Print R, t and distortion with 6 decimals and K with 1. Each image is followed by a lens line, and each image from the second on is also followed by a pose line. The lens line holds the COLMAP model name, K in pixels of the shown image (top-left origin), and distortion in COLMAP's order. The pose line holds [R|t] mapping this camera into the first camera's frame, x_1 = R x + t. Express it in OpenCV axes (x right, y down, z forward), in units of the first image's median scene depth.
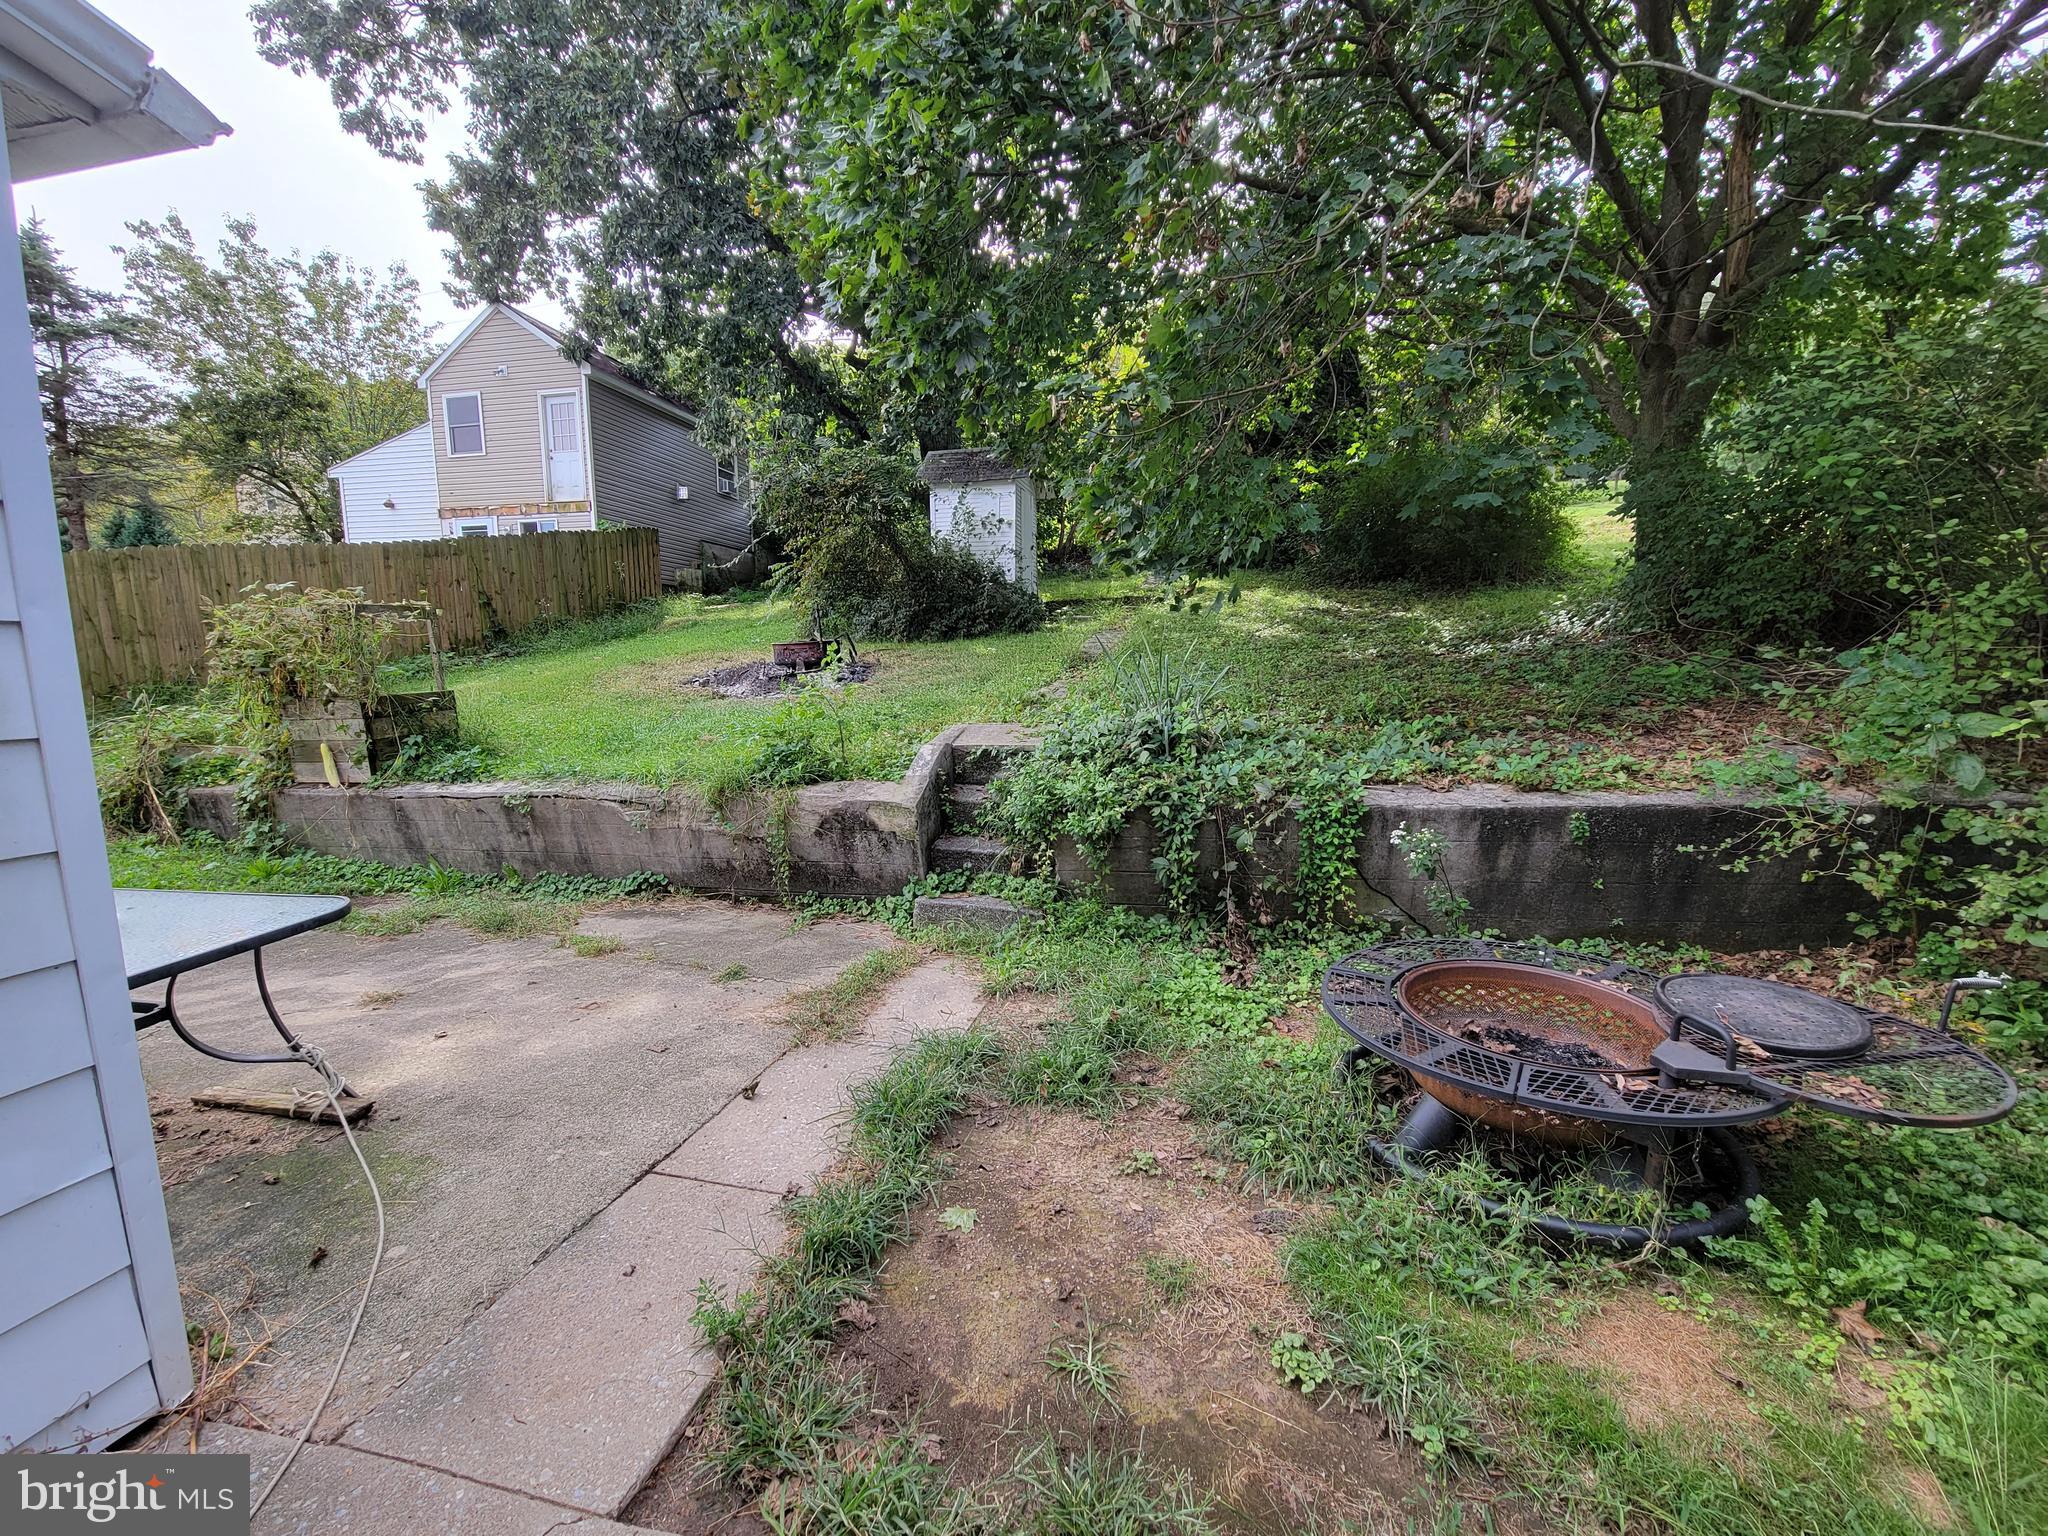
lens RADIAL K [[844.3, 0, 1025.2], [0, 844.3, 776.4], [0, 0, 1]] dist [0.002274, -0.001316]
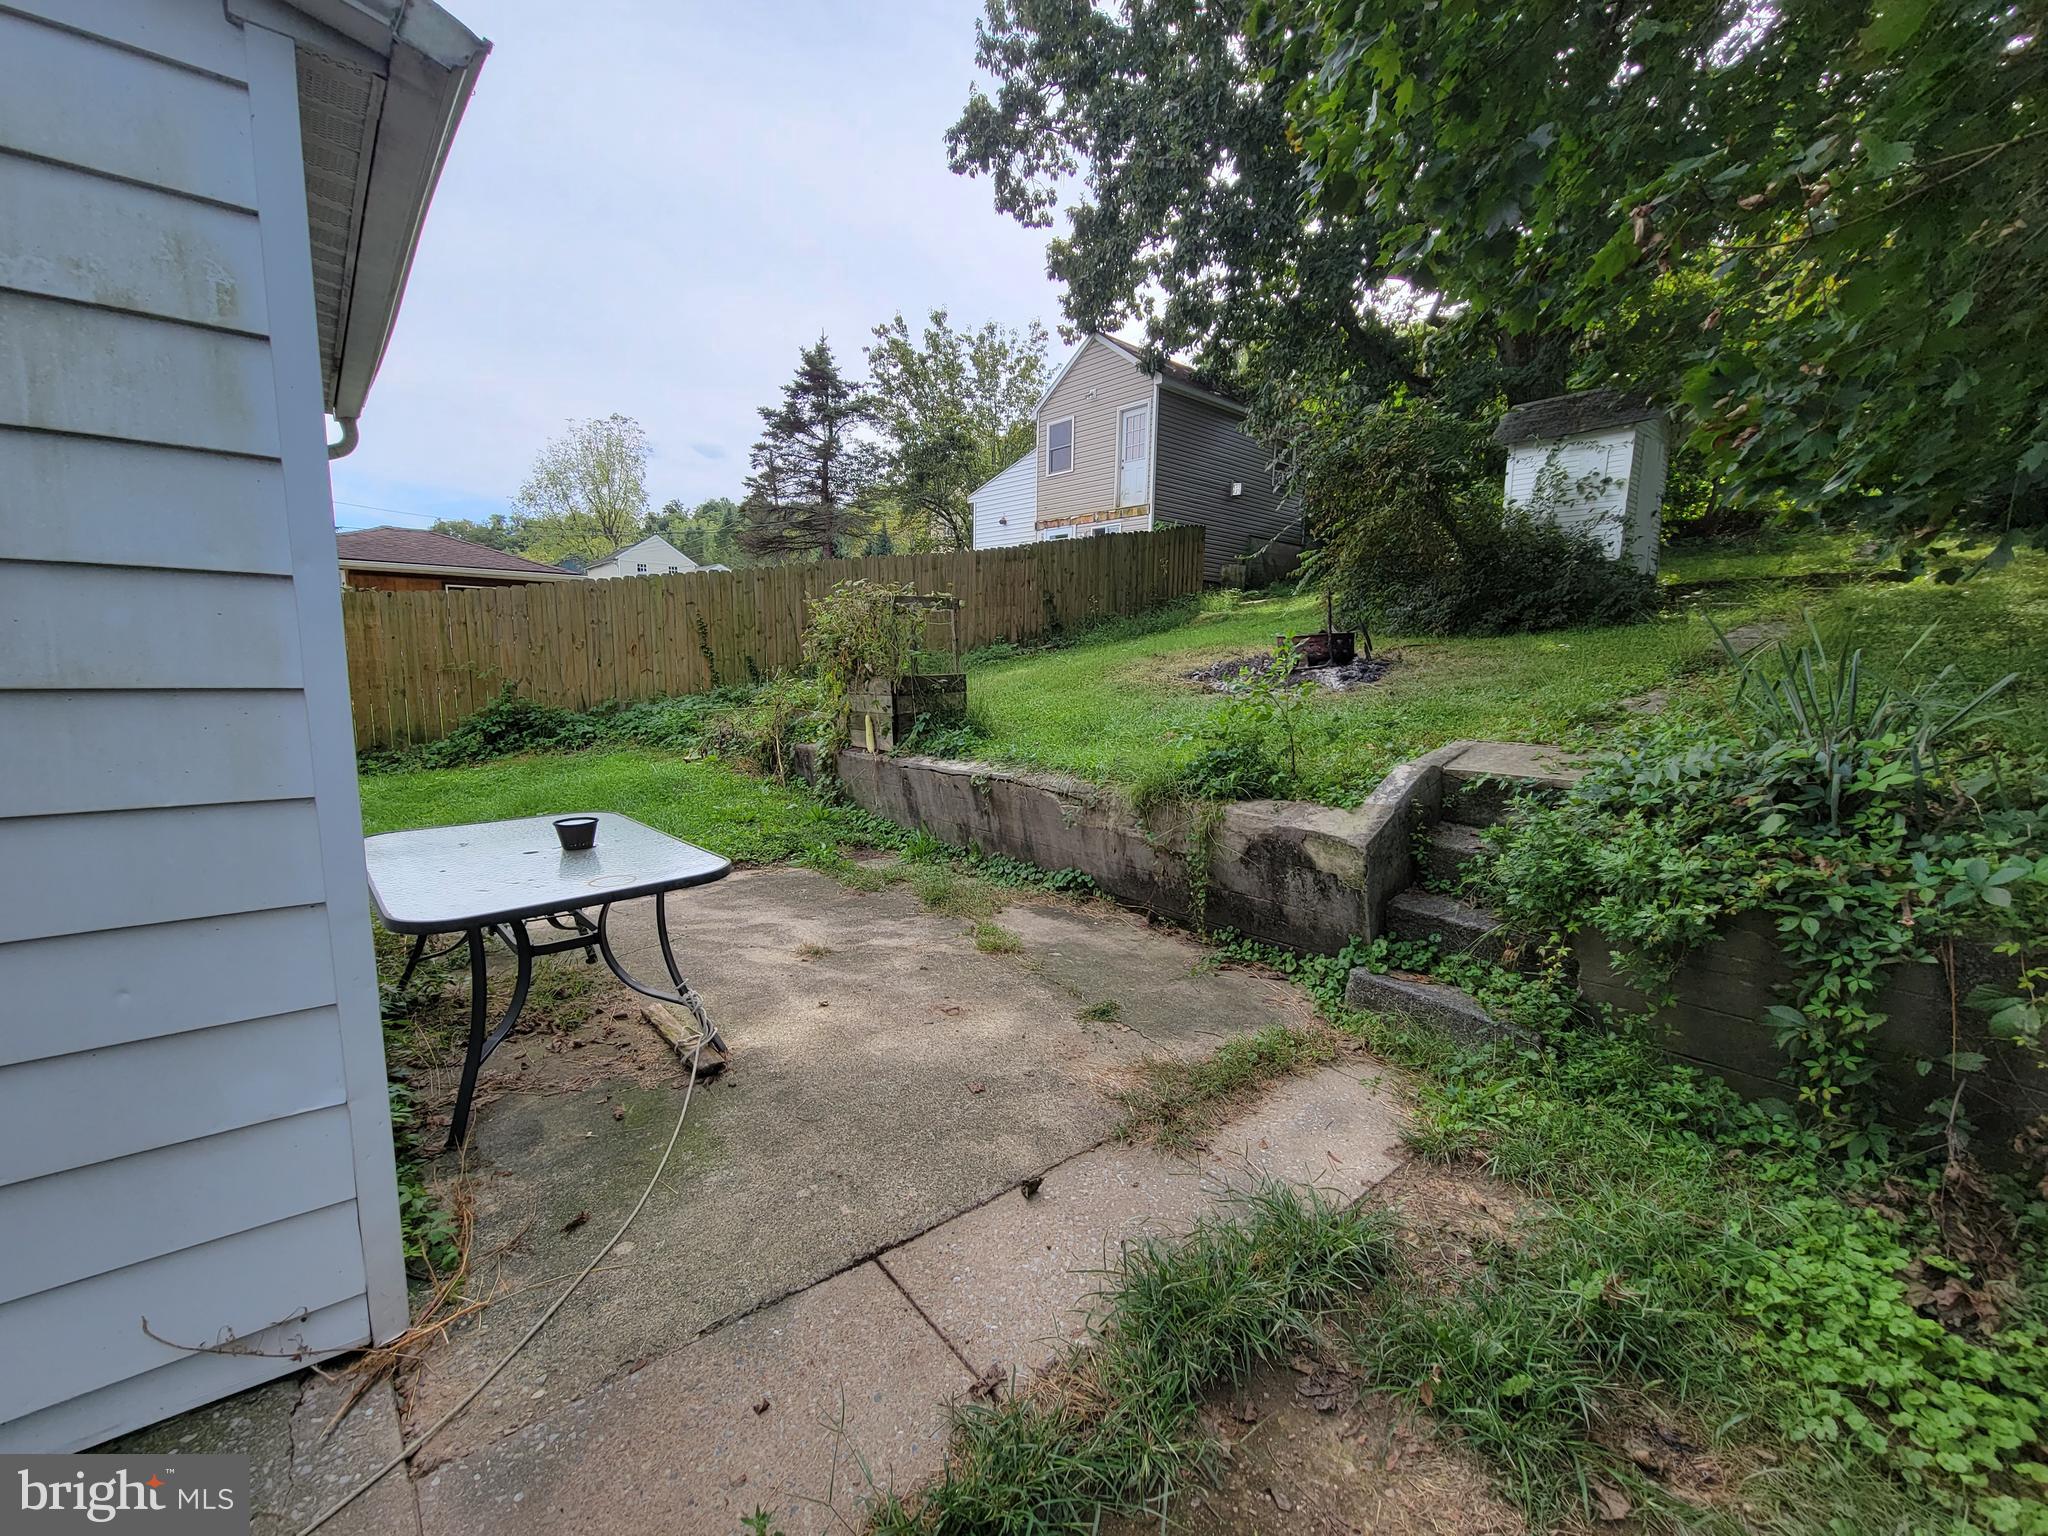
lens RADIAL K [[844.3, 0, 1031.5], [0, 844.3, 772.8], [0, 0, 1]] dist [0.002274, -0.001316]
pose [[0.808215, 0.101097, -0.580145, 0.045834], [-0.103086, 0.994231, 0.029644, -0.016582], [0.579795, 0.035846, 0.813974, 0.176859]]
